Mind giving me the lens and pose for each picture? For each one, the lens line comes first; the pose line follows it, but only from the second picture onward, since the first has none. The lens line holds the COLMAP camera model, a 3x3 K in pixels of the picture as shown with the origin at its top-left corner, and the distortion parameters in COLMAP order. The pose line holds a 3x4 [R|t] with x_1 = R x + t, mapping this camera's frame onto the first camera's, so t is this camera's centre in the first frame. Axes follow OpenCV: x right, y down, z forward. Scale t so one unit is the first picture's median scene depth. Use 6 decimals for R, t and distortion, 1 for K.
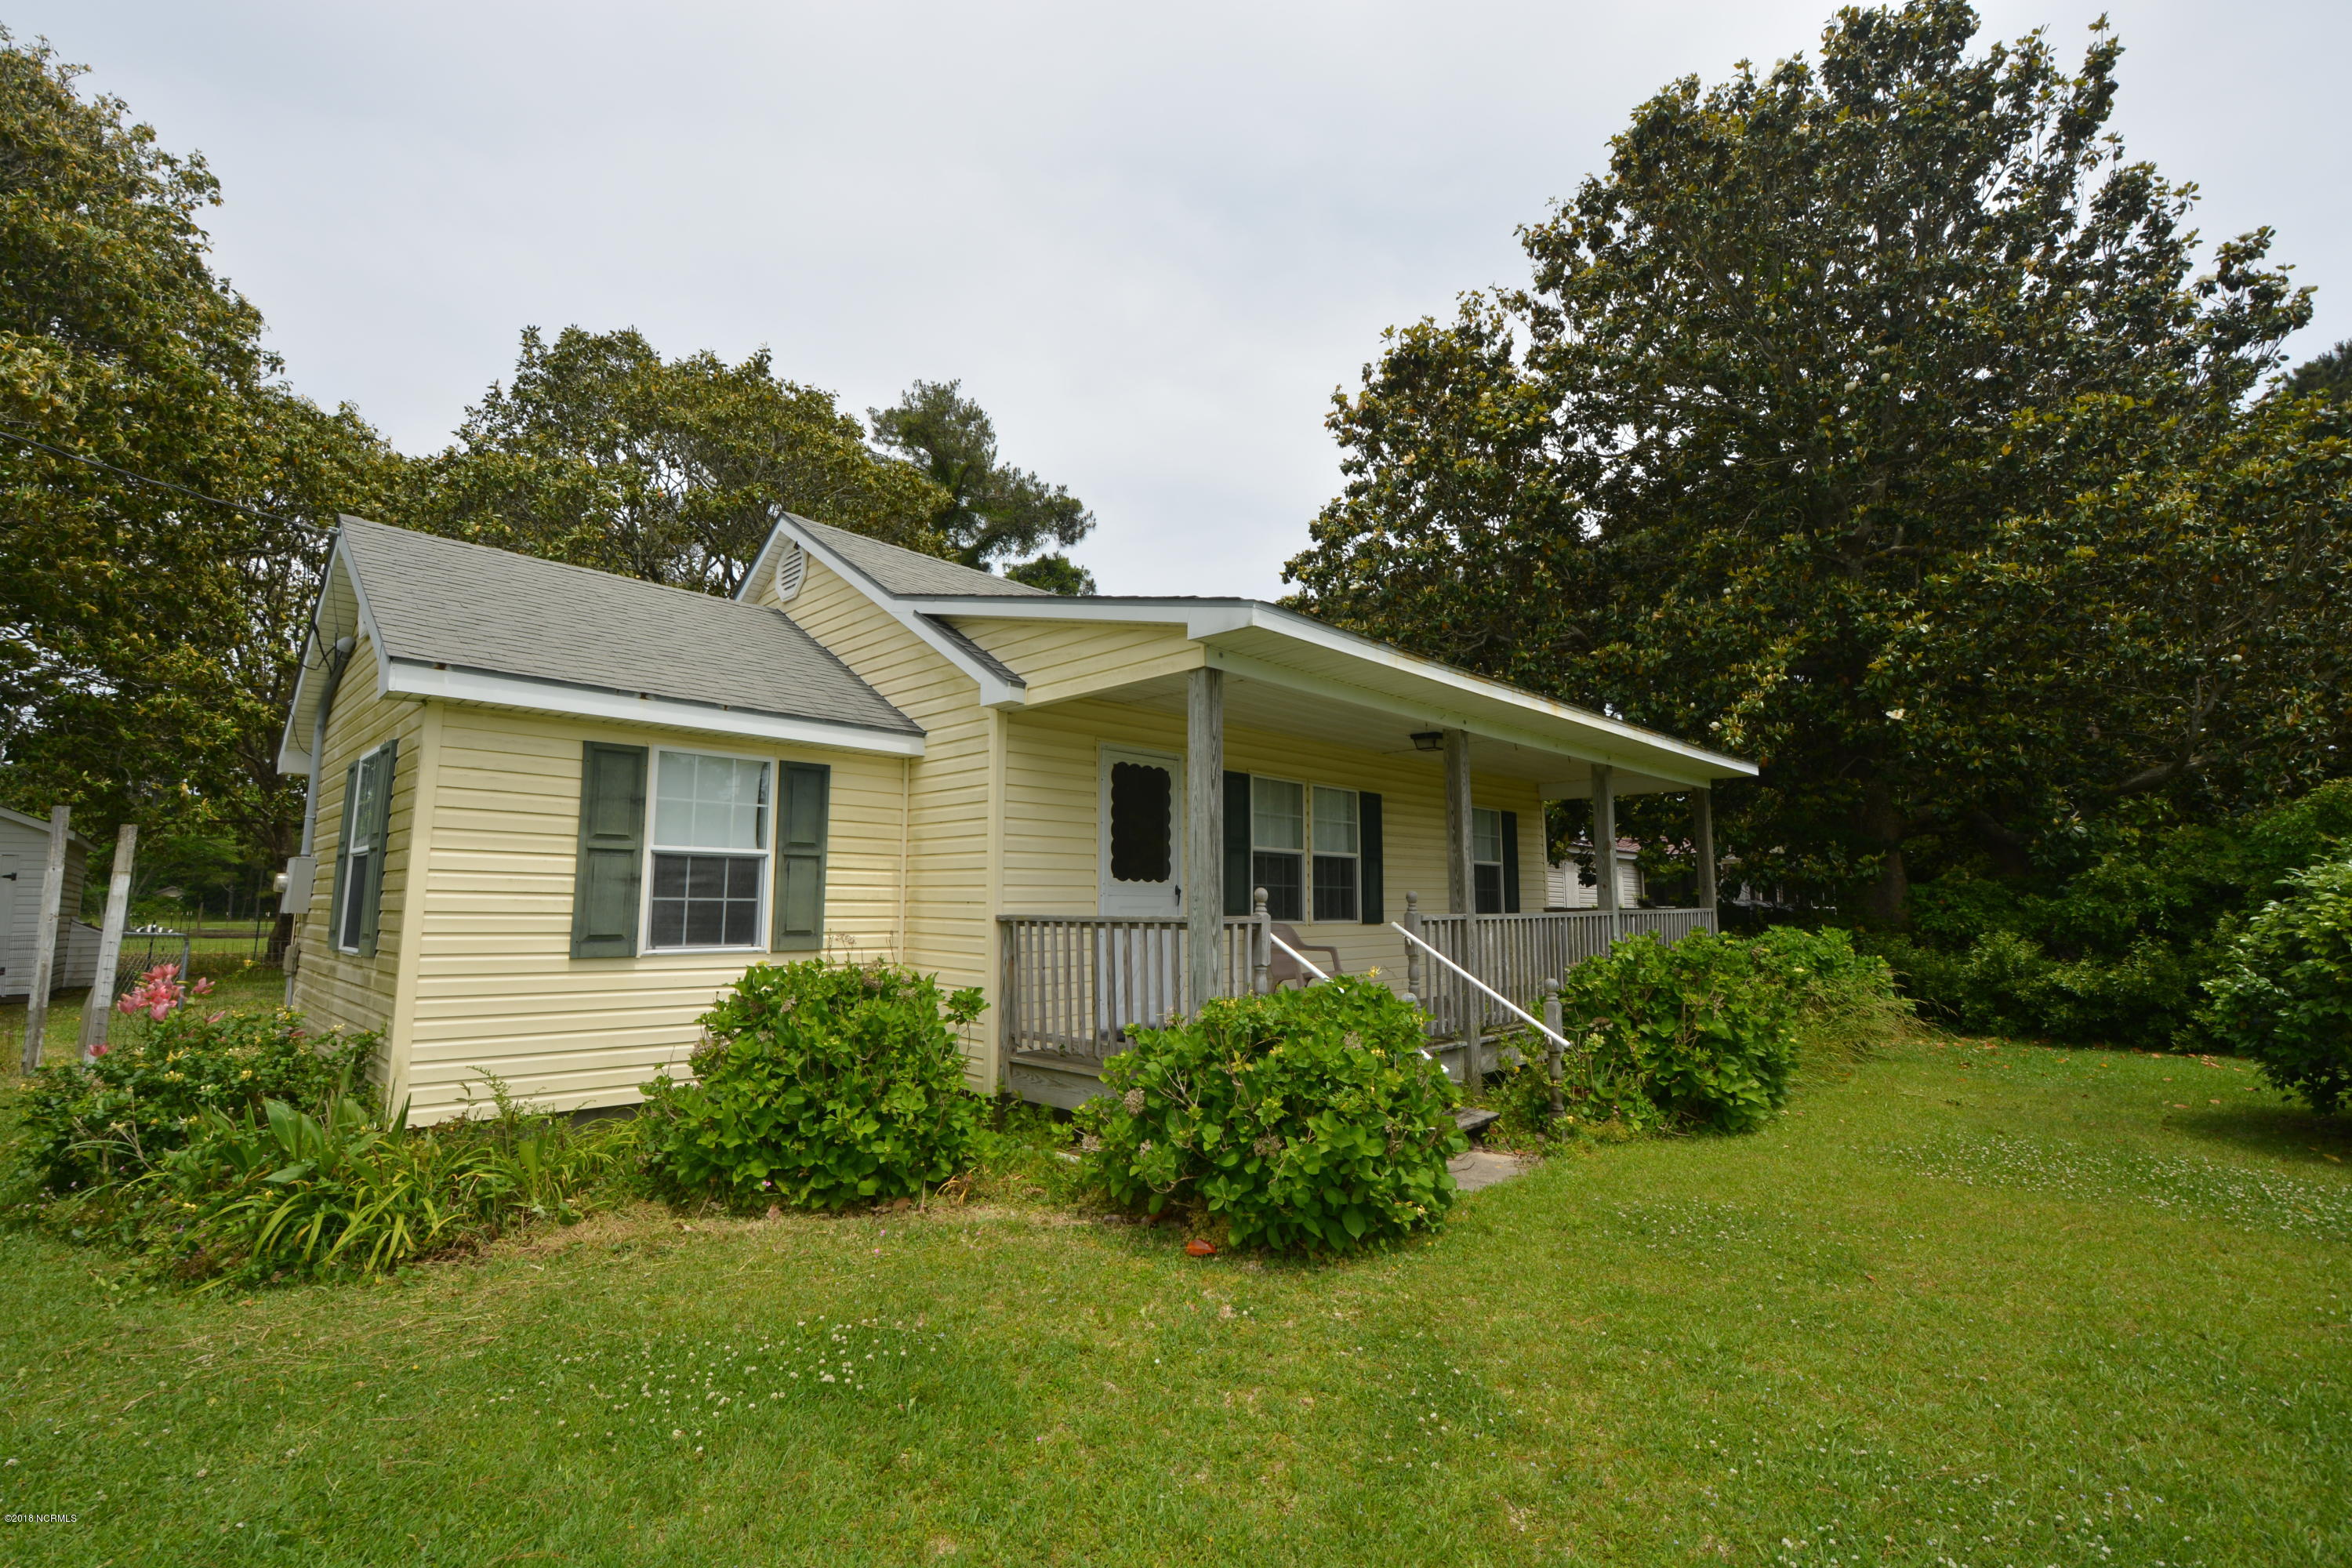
lens RADIAL K [[1029.9, 0, 1173.8], [0, 1029.9, 781.4], [0, 0, 1]] dist [0.000297, -0.001566]
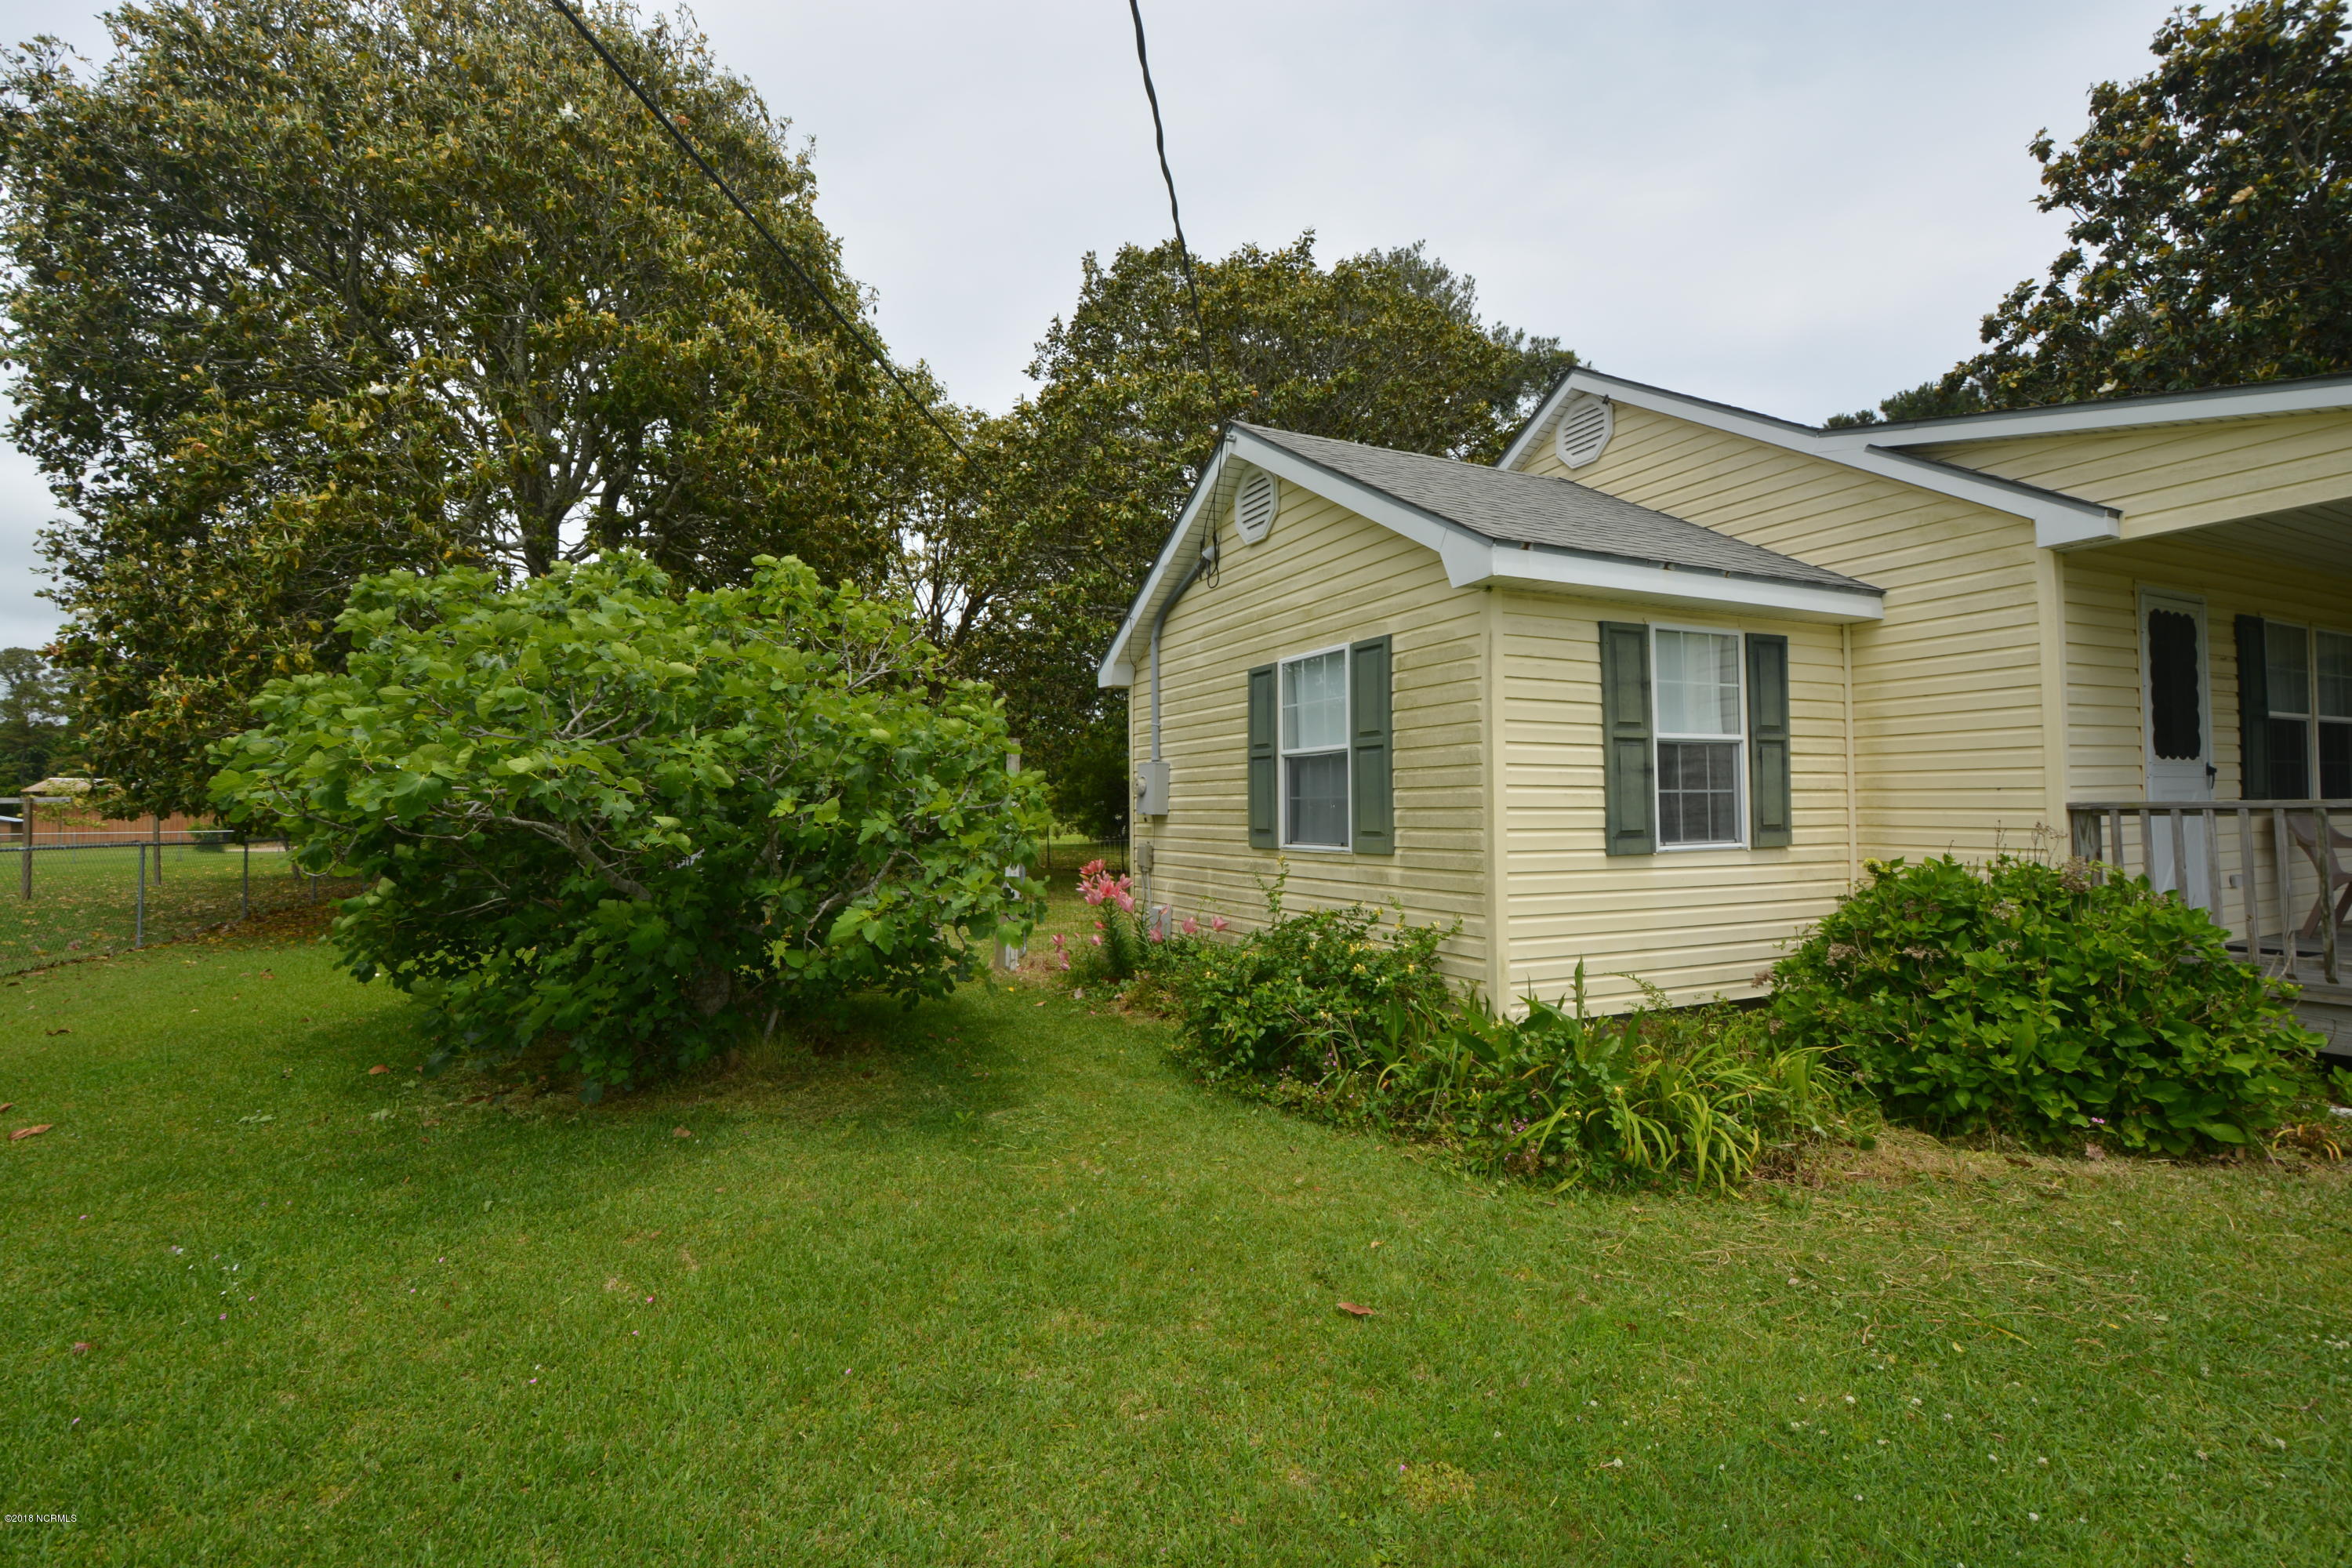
lens RADIAL K [[1029.9, 0, 1169.7], [0, 1029.9, 783.6], [0, 0, 1]] dist [0.000297, -0.001566]
pose [[0.941697, -0.024220, -0.335591, -0.543858], [0.057939, 0.994180, 0.090830, -0.000992], [0.331437, -0.104978, 0.937619, -0.001293]]
